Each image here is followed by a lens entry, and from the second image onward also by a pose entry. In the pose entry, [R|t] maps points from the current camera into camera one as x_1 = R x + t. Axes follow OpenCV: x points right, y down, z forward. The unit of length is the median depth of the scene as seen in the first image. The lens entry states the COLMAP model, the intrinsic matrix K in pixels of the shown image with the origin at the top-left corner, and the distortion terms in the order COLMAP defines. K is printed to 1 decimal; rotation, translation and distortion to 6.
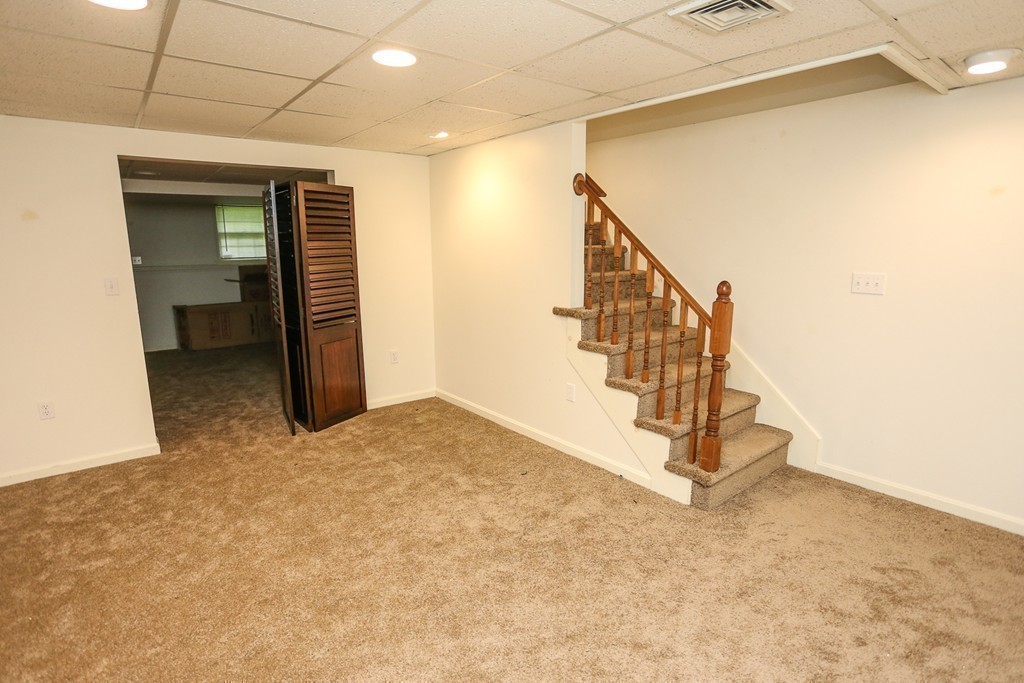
lens RADIAL K [[494.4, 0, 508.3], [0, 494.4, 341.4], [0, 0, 1]] dist [-0.056418, 0.021214]
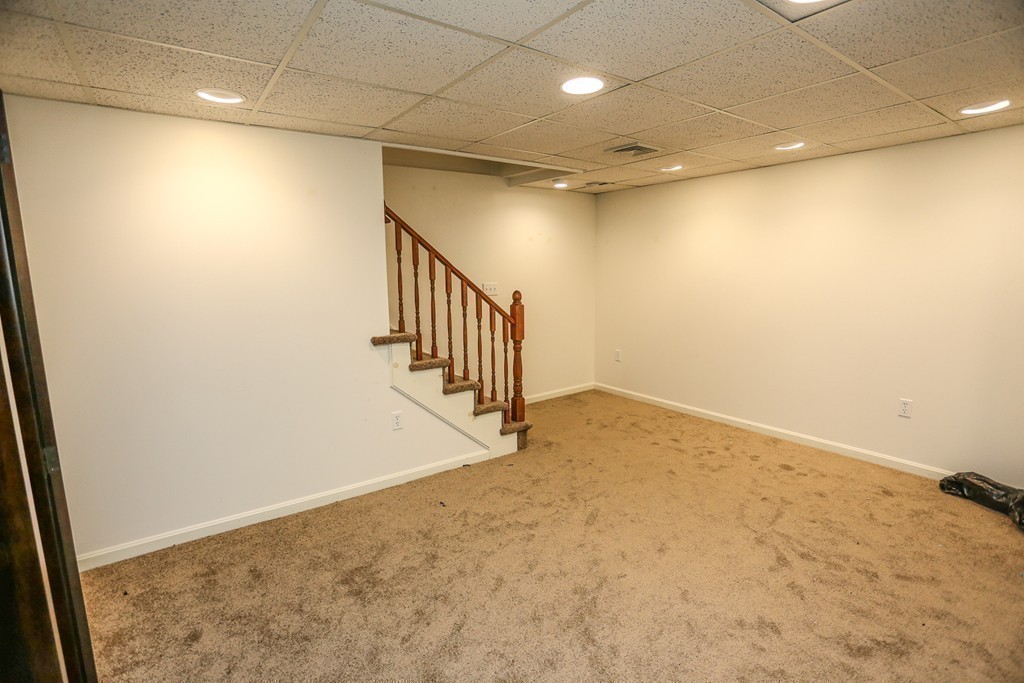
lens RADIAL K [[494.4, 0, 508.3], [0, 494.4, 341.4], [0, 0, 1]] dist [-0.056418, 0.021214]
pose [[0.086094, -0.158329, 0.983626, -0.973449], [0.204755, 0.969028, 0.138058, -0.169672], [-0.975020, 0.189517, 0.115846, 0.799998]]
